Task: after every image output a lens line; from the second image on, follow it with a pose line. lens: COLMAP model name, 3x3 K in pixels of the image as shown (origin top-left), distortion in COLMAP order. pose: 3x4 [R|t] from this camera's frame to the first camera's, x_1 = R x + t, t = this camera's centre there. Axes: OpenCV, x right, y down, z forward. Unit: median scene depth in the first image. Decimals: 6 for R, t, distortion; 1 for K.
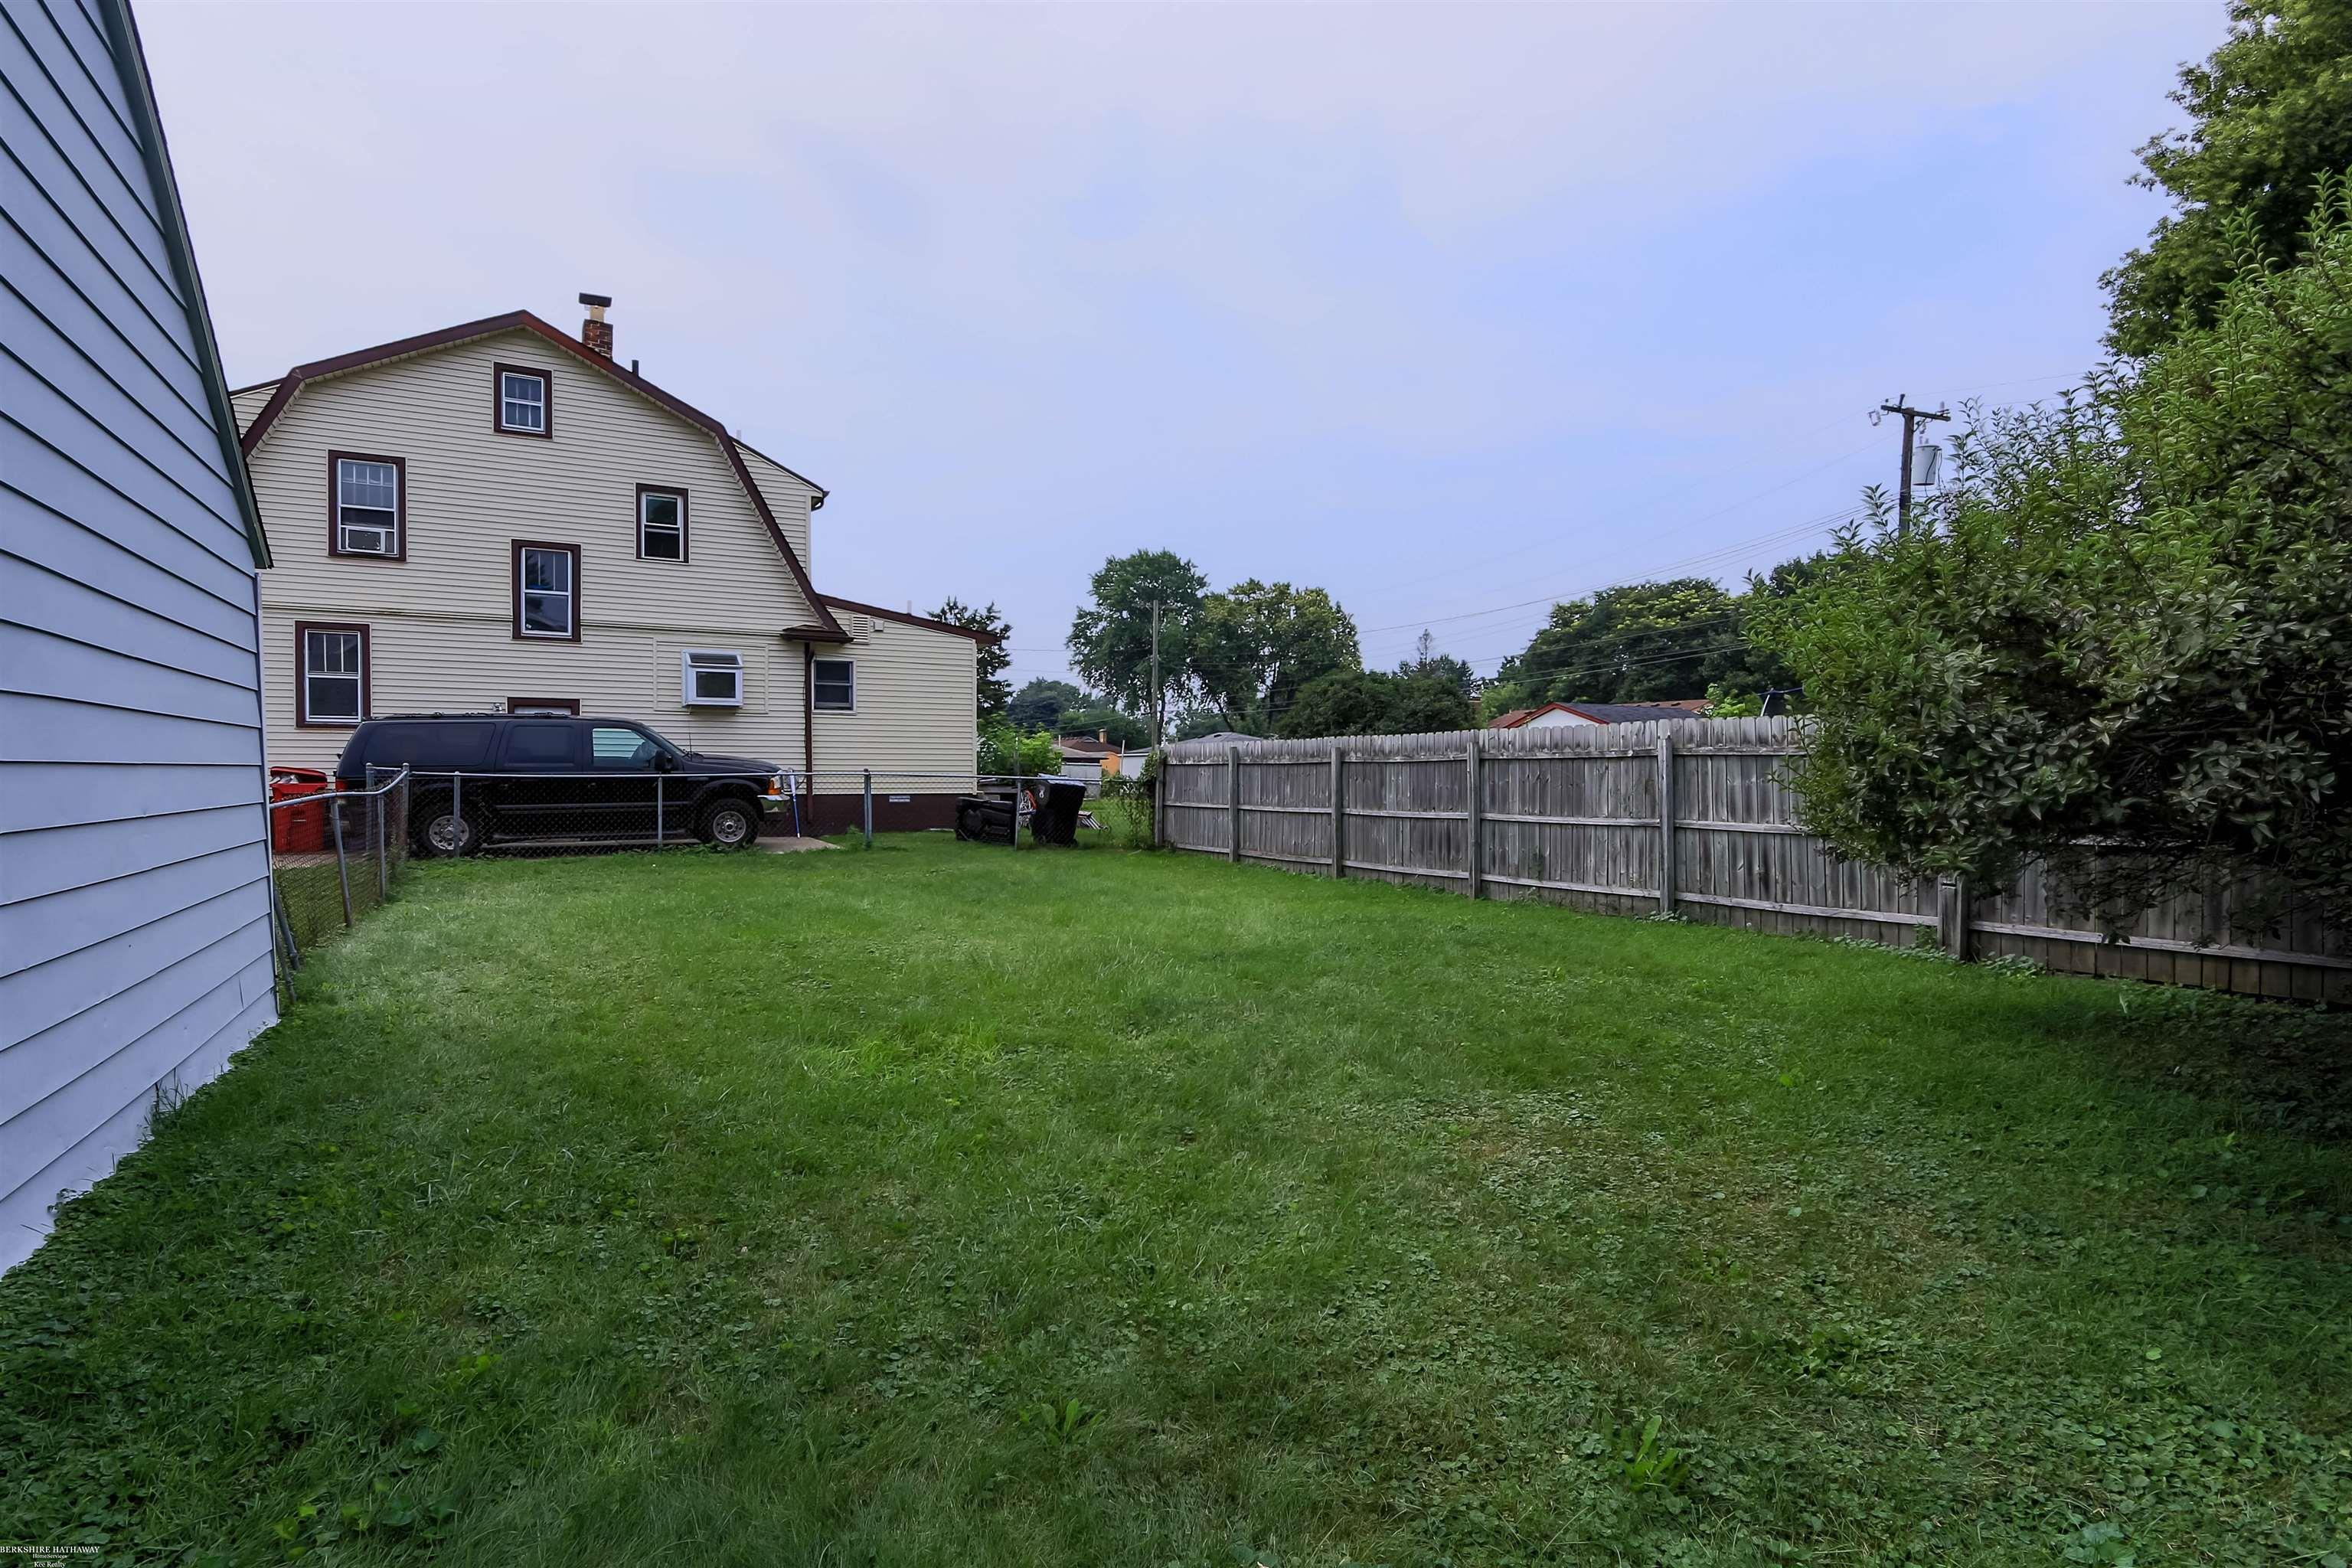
lens RADIAL K [[1230.2, 0, 1172.2], [0, 1230.2, 796.3], [0, 0, 1]] dist [-0.013682, 0.001379]
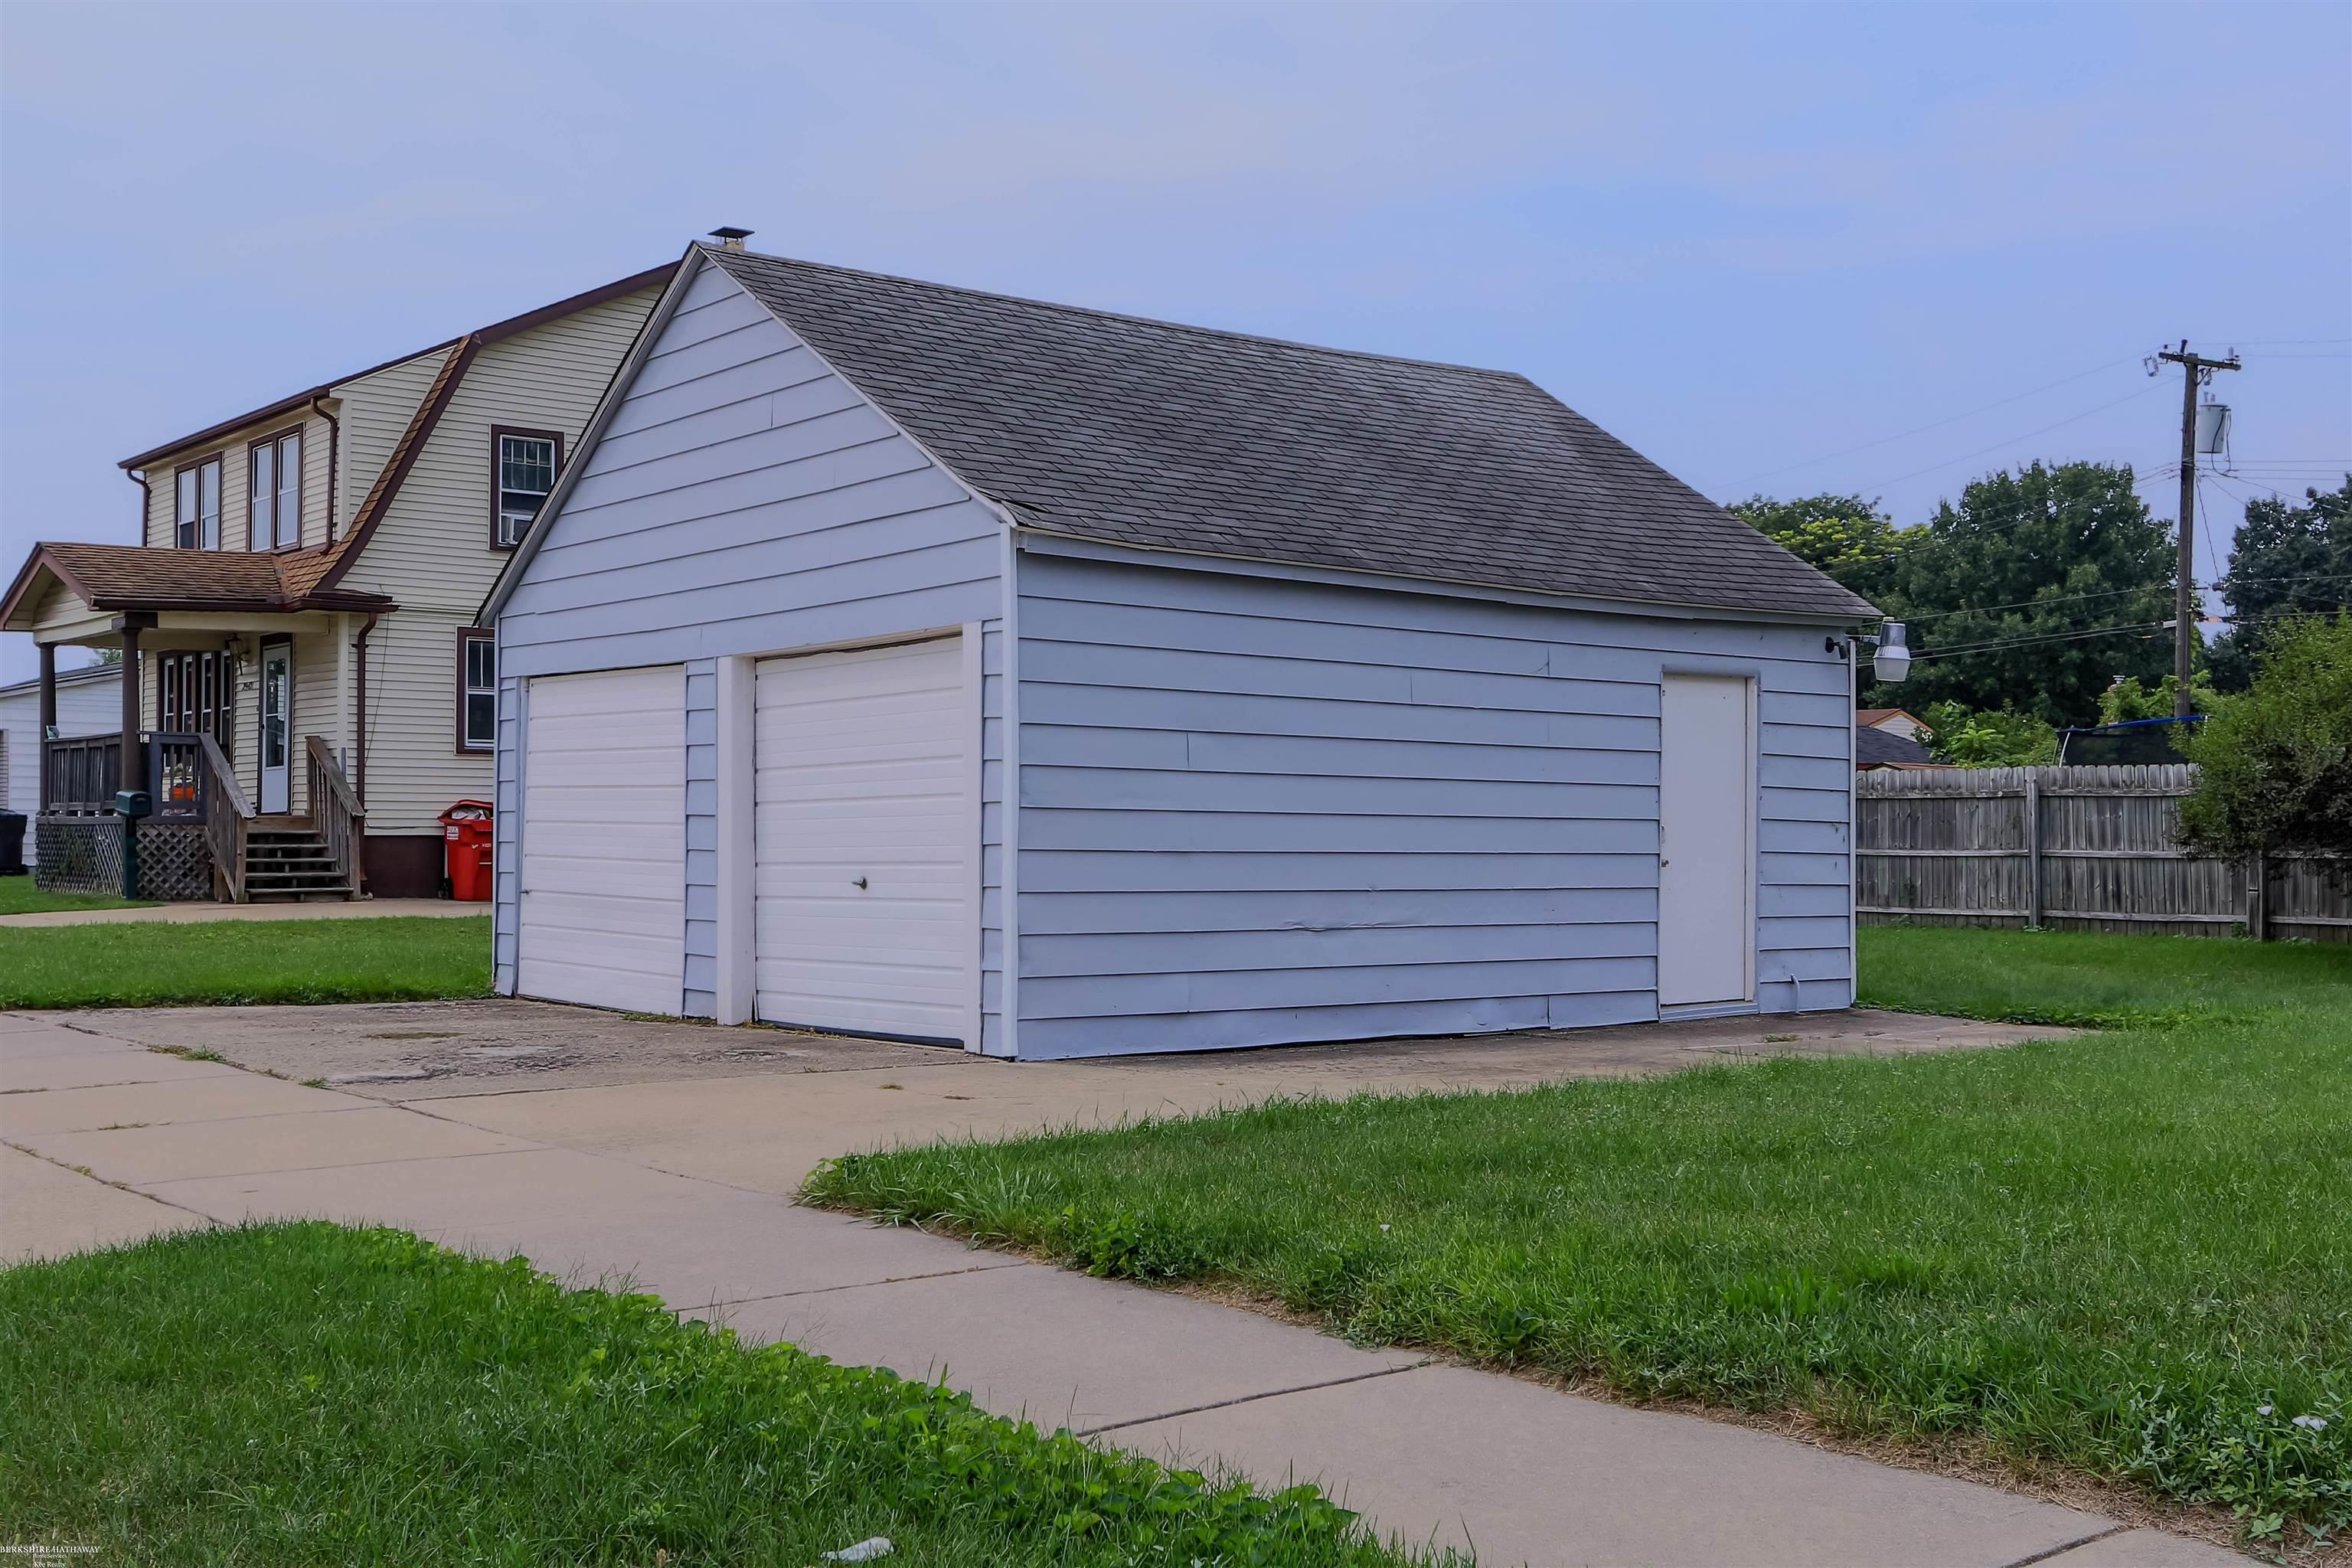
lens RADIAL K [[2571.3, 0, 1176.0], [0, 2571.3, 784.0], [0, 0, 1]] dist [0.007371, 0.016520]
pose [[0.984595, 0.007051, 0.174707, -0.855544], [-0.000682, 0.999334, -0.036488, 0.046988], [-0.174848, 0.035806, 0.983944, -1.318918]]
